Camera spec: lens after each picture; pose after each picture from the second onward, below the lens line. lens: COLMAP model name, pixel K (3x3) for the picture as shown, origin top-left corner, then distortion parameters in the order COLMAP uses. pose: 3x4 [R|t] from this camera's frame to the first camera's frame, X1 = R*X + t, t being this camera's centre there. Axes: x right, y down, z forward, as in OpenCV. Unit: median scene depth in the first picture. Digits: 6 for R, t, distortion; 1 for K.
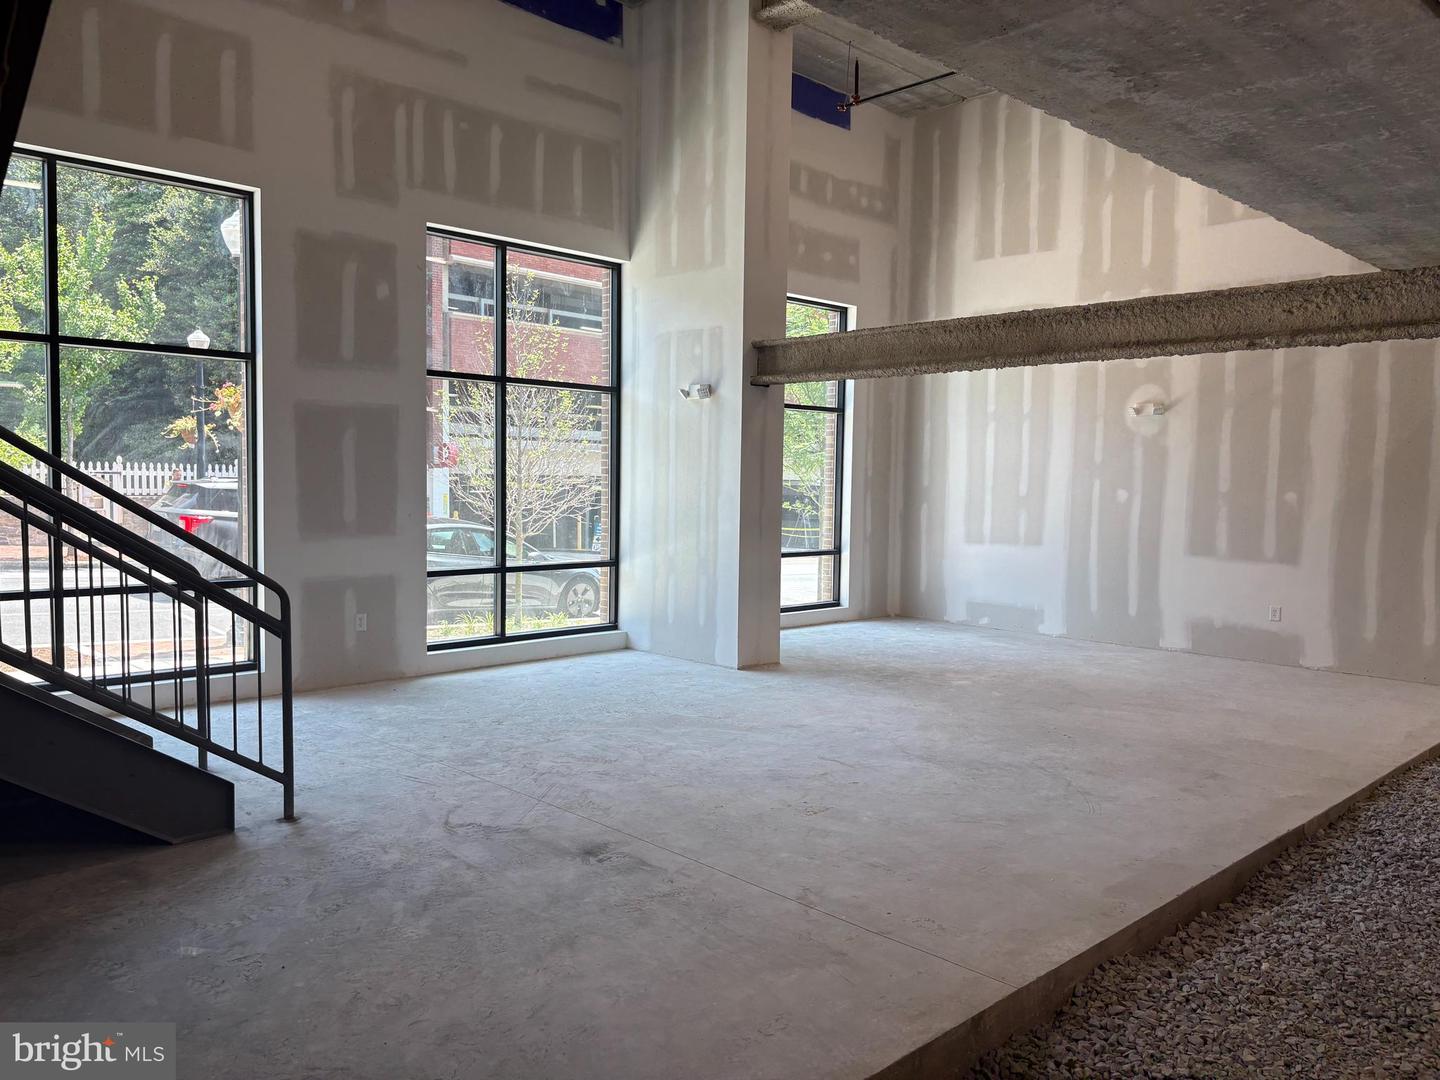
lens RADIAL K [[1089.7, 0, 722.7], [0, 1089.7, 537.1], [0, 0, 1]] dist [0.067253, -0.074068]
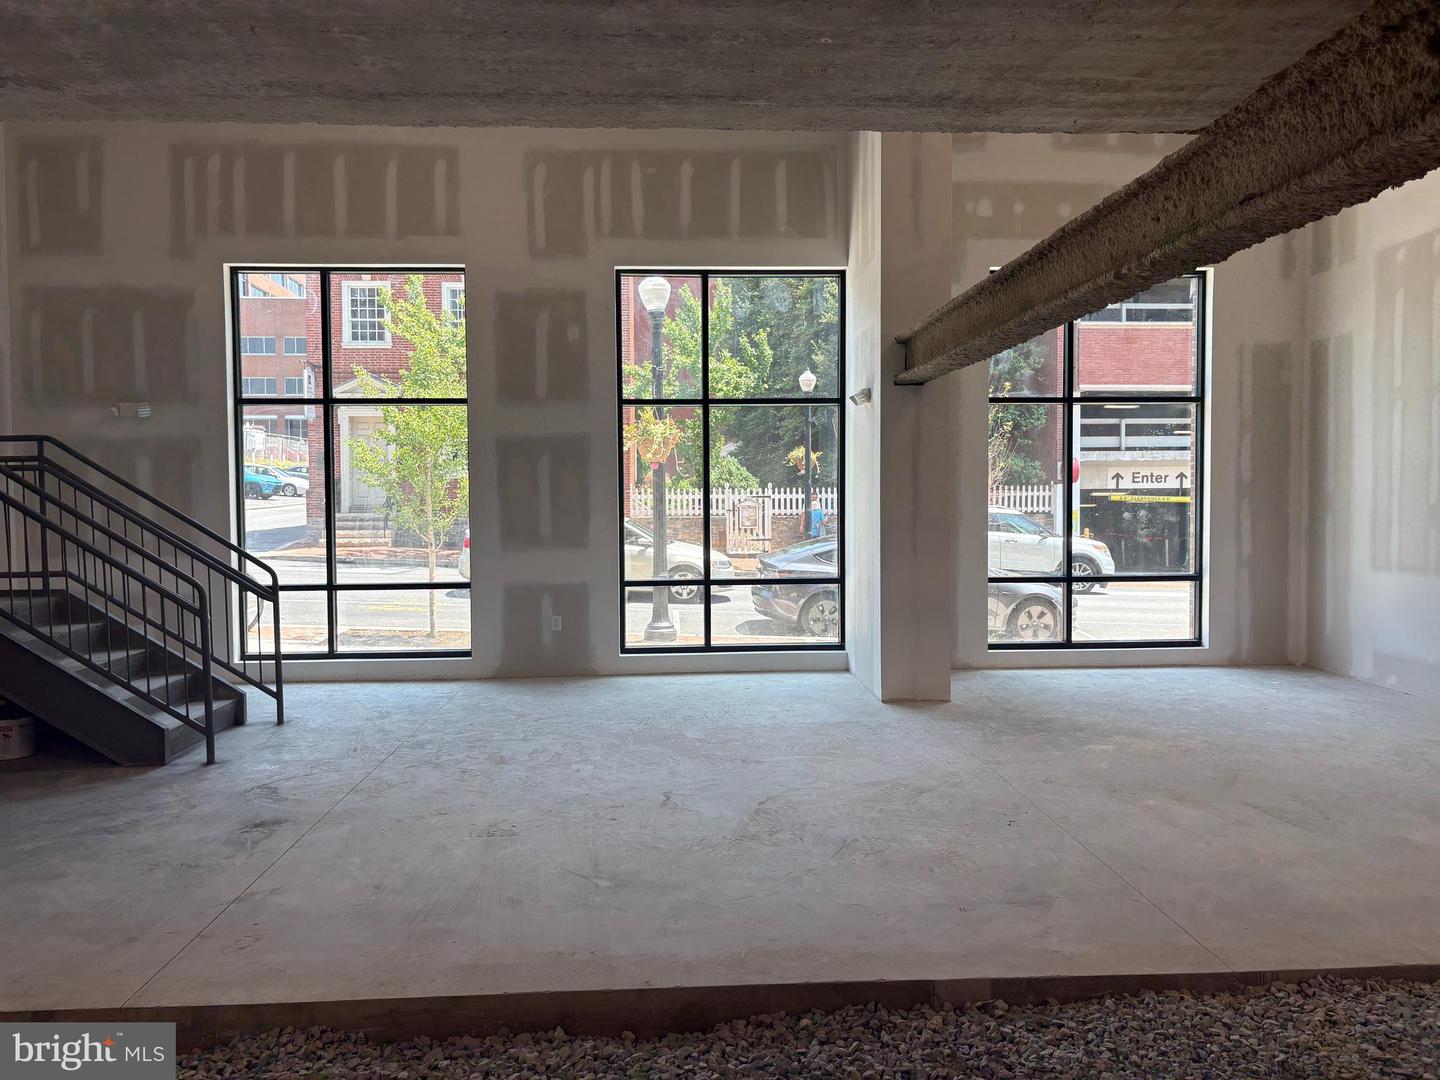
lens RADIAL K [[1085.9, 0, 723.6], [0, 1085.9, 538.3], [0, 0, 1]] dist [0.064888, -0.093020]
pose [[0.754467, 0.005255, -0.656317, 0.527168], [-0.015298, 0.999837, -0.009580, -0.003272], [0.656159, 0.017268, 0.754425, 0.241653]]
